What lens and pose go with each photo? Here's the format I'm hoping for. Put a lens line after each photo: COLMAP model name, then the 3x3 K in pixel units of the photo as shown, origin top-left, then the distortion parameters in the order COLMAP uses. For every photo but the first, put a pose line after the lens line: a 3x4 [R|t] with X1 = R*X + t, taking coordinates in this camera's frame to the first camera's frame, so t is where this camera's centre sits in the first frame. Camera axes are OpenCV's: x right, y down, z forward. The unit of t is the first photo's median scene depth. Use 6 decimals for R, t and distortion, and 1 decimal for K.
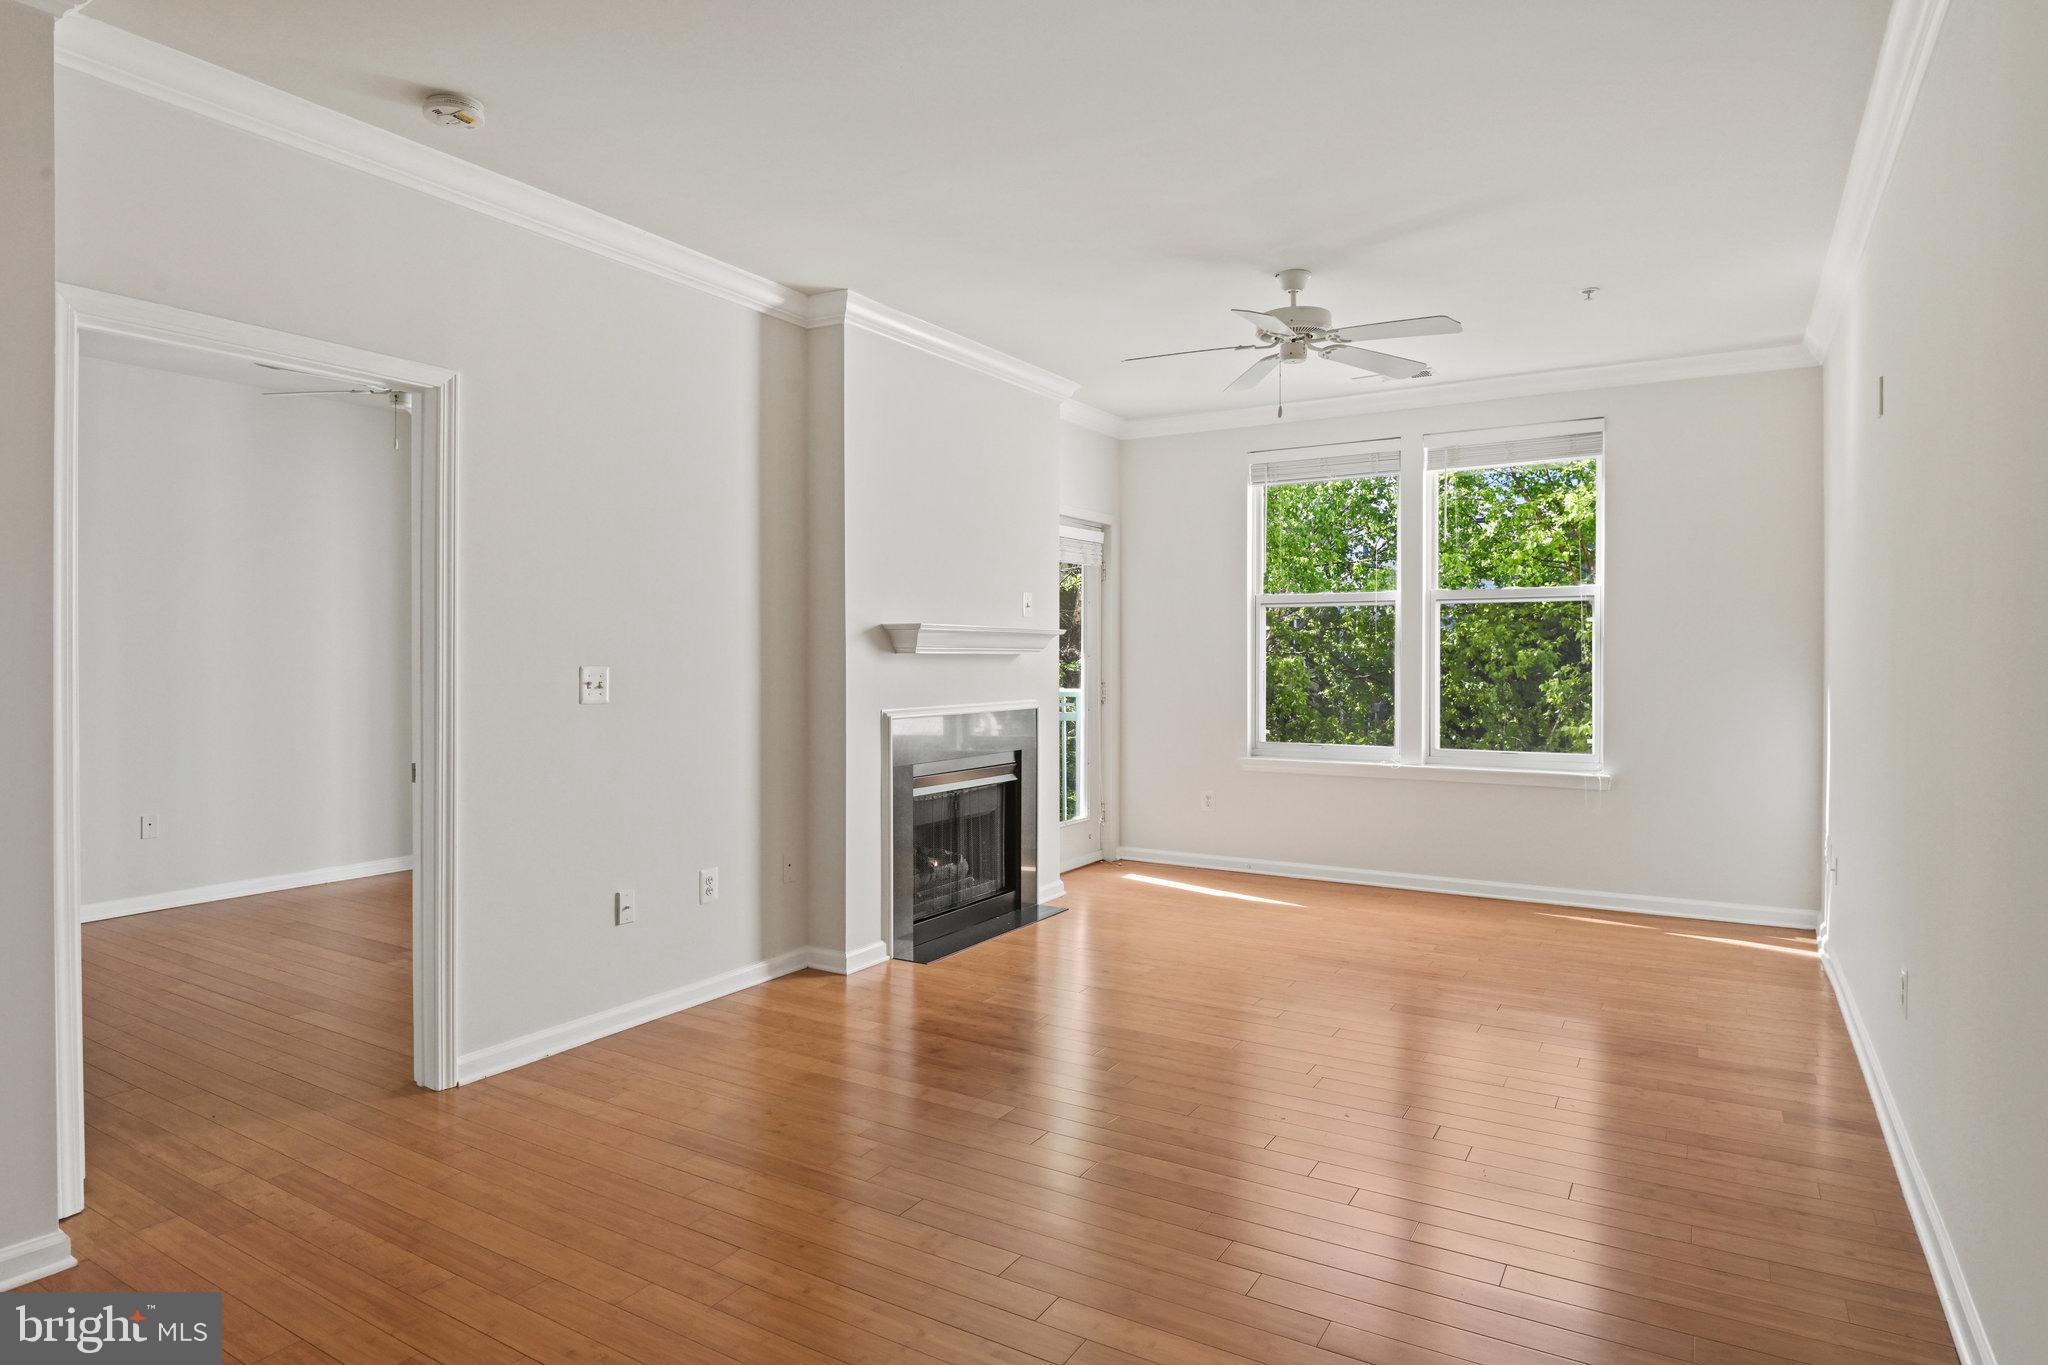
lens RADIAL K [[1141.9, 0, 1020.9], [0, 1141.9, 667.8], [0, 0, 1]] dist [-0.015375, -0.004515]
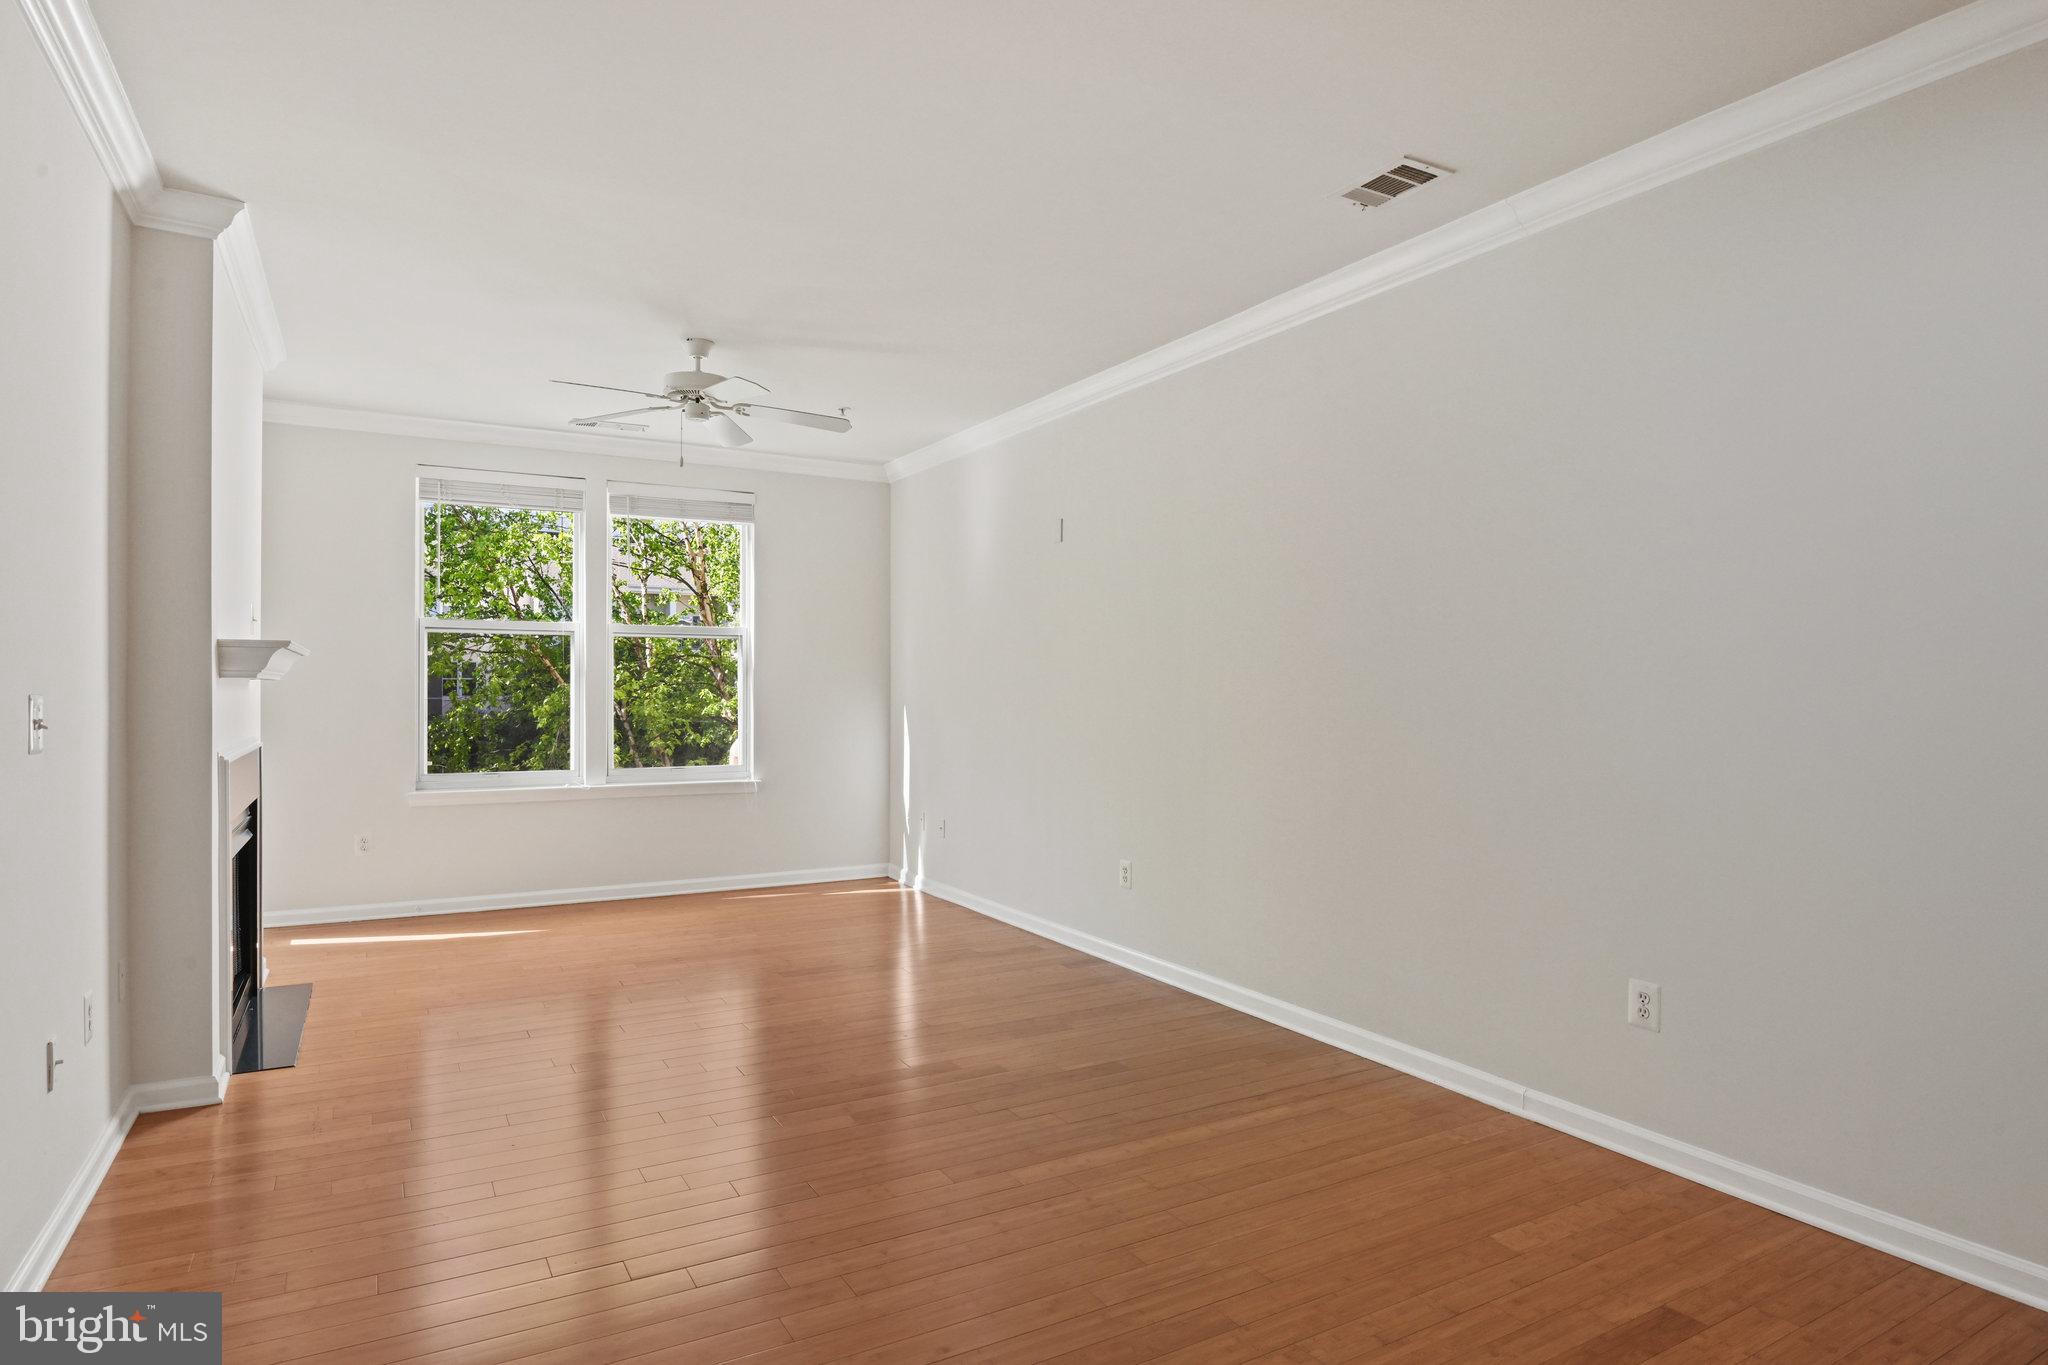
lens RADIAL K [[1141.9, 0, 1032.8], [0, 1141.9, 681.4], [0, 0, 1]] dist [-0.015375, -0.004515]
pose [[0.477077, 0.007647, 0.878828, -0.486502], [0.004841, 0.999924, -0.011329, 0.002015], [-0.878848, 0.009660, 0.477004, 0.149817]]
